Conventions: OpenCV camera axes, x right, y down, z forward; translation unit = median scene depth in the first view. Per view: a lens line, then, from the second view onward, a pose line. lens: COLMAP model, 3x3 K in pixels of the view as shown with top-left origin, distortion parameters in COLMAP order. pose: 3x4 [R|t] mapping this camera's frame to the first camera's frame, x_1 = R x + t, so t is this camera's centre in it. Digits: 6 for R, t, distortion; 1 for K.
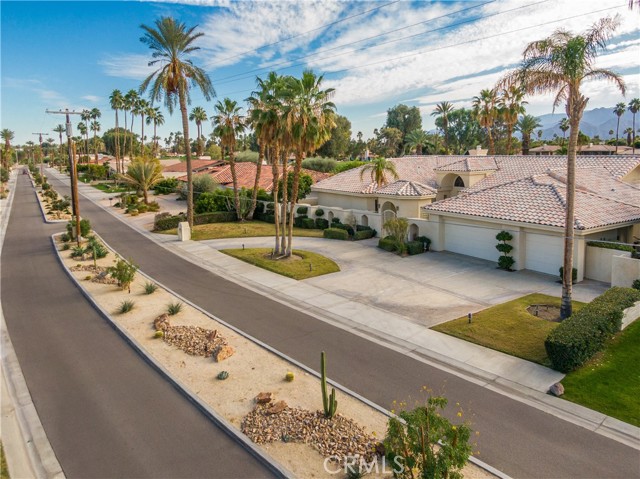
lens RADIAL K [[473.5, 0, 323.1], [0, 473.5, 197.4], [0, 0, 1]] dist [0.031605, -0.005539]
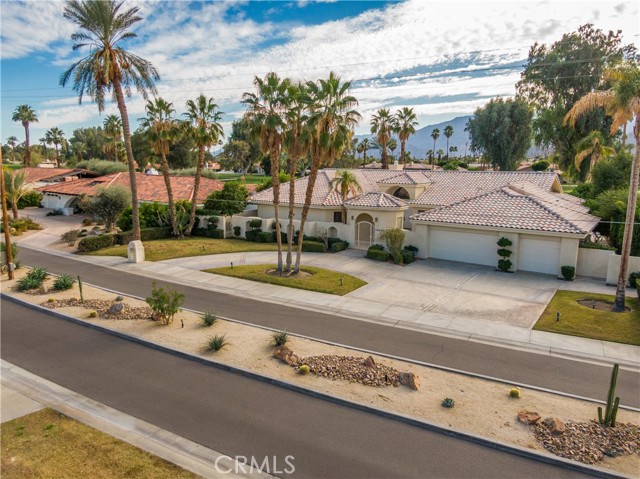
lens RADIAL K [[454.8, 0, 320.0], [0, 454.8, 239.5], [0, 0, 1]] dist [0.020644, -0.007602]
pose [[0.929233, -0.036070, 0.367729, -0.420839], [0.011821, 0.997616, 0.067985, -0.003551], [-0.369305, -0.058827, 0.927445, 0.159104]]
